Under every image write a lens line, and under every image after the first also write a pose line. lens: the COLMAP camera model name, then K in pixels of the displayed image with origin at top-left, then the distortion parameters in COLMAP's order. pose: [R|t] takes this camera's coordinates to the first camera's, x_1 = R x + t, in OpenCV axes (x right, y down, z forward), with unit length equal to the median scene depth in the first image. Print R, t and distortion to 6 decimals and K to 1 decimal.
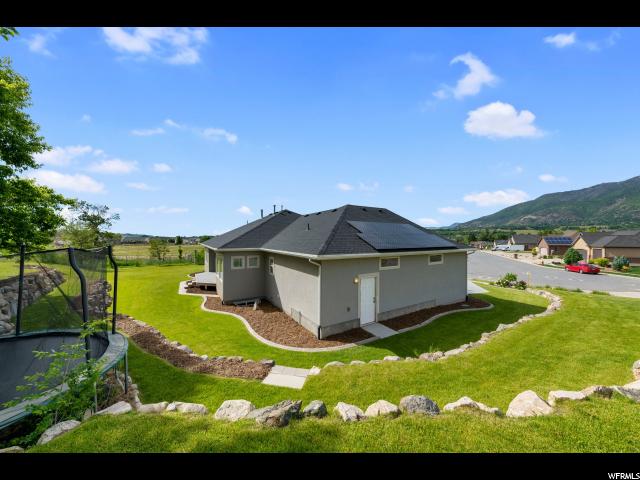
lens RADIAL K [[224.9, 0, 319.0], [0, 224.9, 240.8], [0, 0, 1]] dist [-0.014229, -0.000274]
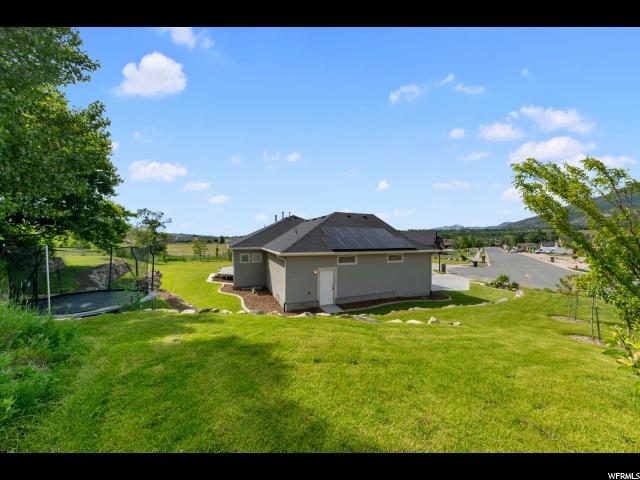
lens RADIAL K [[224.9, 0, 321.1], [0, 224.9, 240.7], [0, 0, 1]] dist [-0.014229, -0.000274]
pose [[0.988248, 0.006504, -0.152724, 0.263737], [-0.006623, 0.999978, -0.000268, -0.008793], [0.152719, 0.001276, 0.988269, -0.222725]]
